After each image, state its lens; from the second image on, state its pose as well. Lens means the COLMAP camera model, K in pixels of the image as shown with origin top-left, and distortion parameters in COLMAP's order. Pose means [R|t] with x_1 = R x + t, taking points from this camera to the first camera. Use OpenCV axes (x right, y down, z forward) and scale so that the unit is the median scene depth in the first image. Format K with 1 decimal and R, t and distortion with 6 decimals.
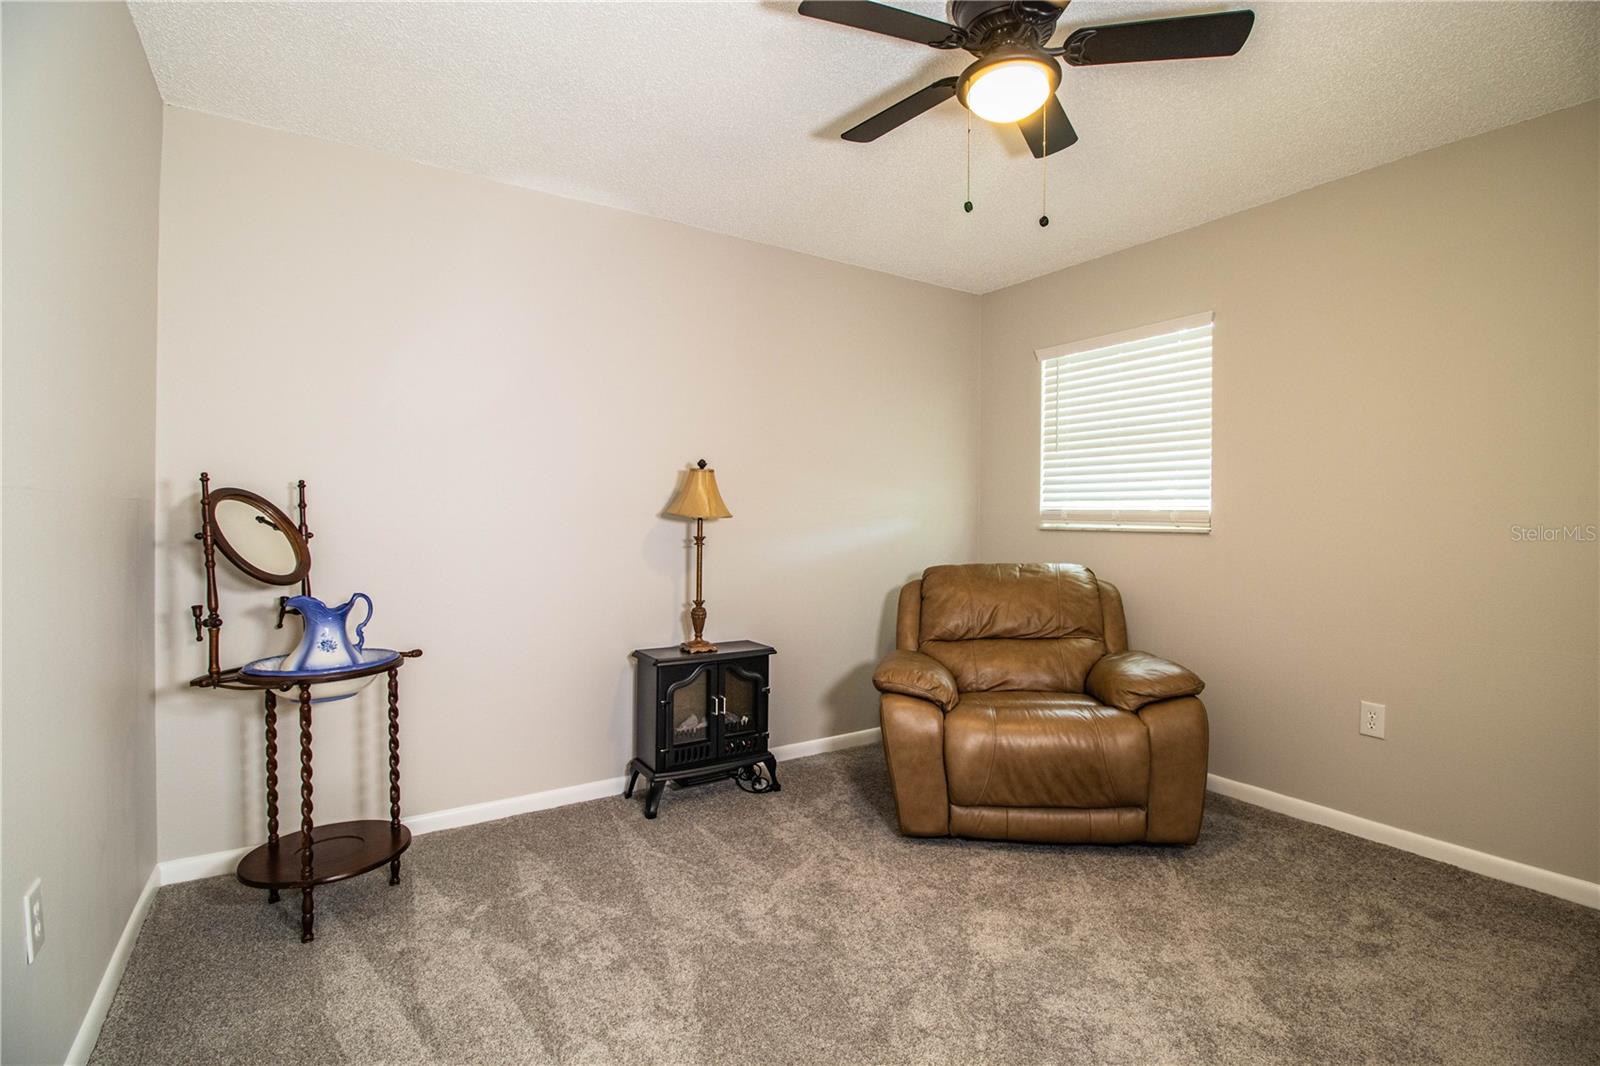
lens RADIAL K [[737.1, 0, 808.3], [0, 737.1, 522.9], [0, 0, 1]] dist [0.005328, -0.016139]
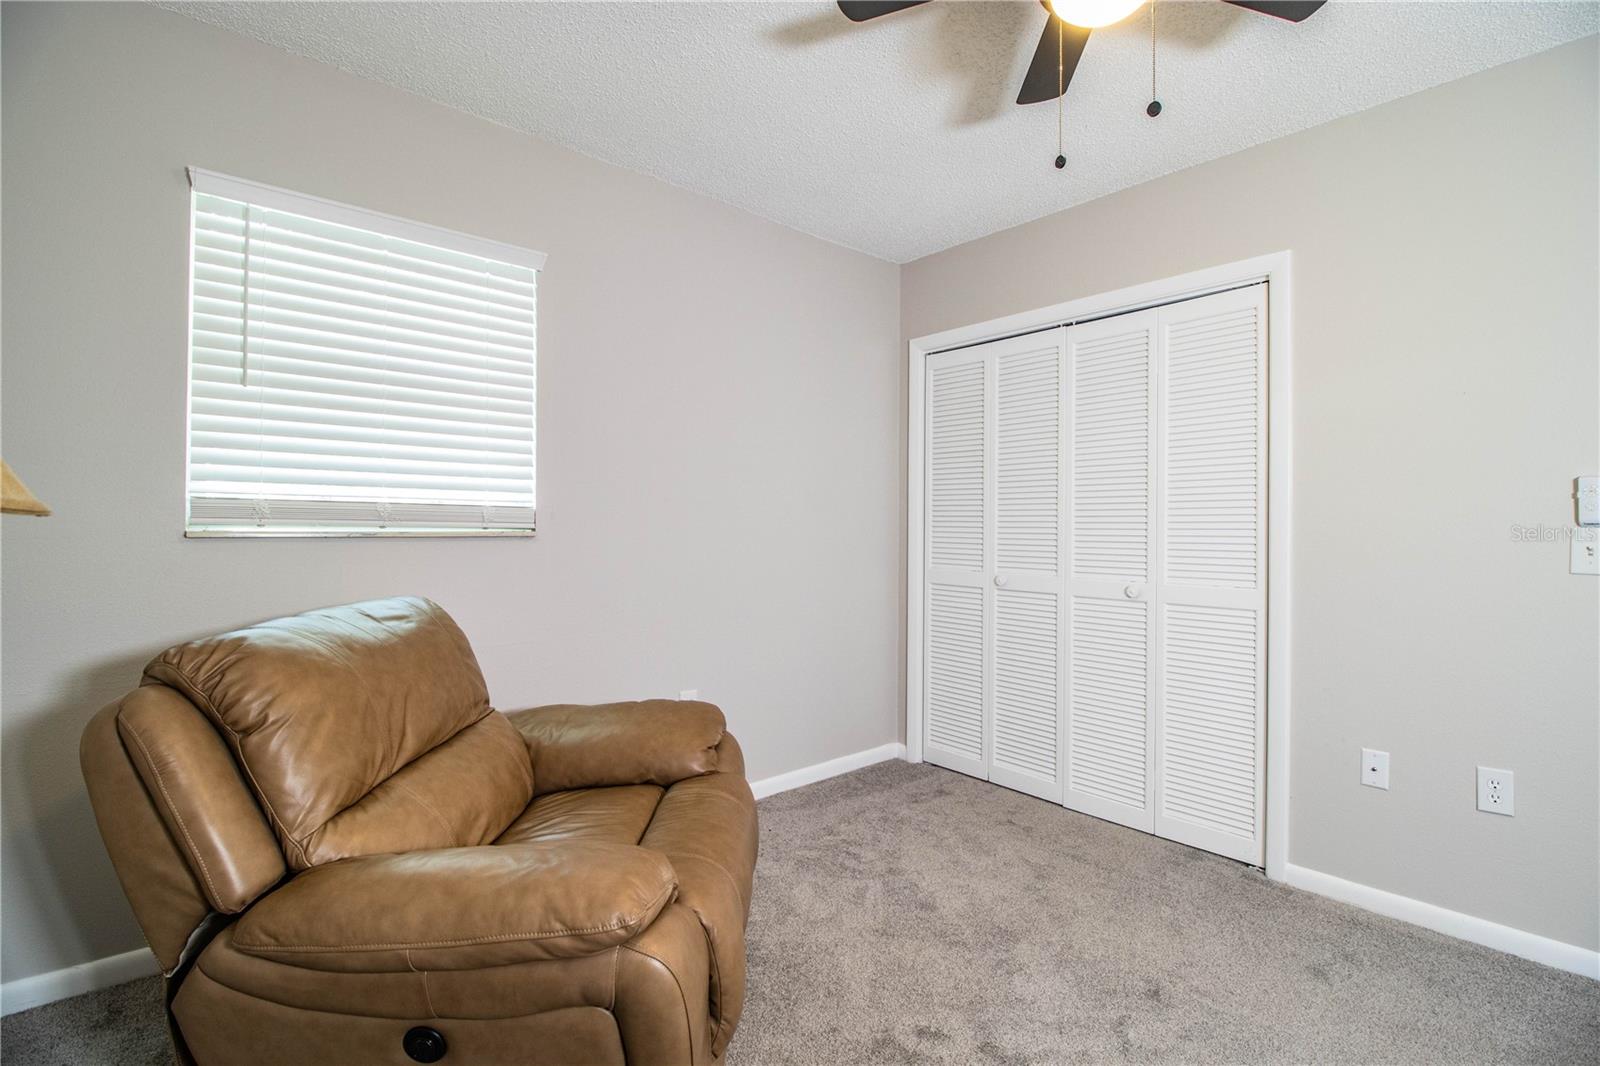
lens RADIAL K [[737.1, 0, 808.3], [0, 737.1, 522.9], [0, 0, 1]] dist [0.005328, -0.016139]
pose [[-0.139062, -0.007445, 0.990256, -0.254940], [-0.003345, 0.999970, 0.007049, -0.006255], [-0.990278, -0.002332, -0.139083, 0.773078]]
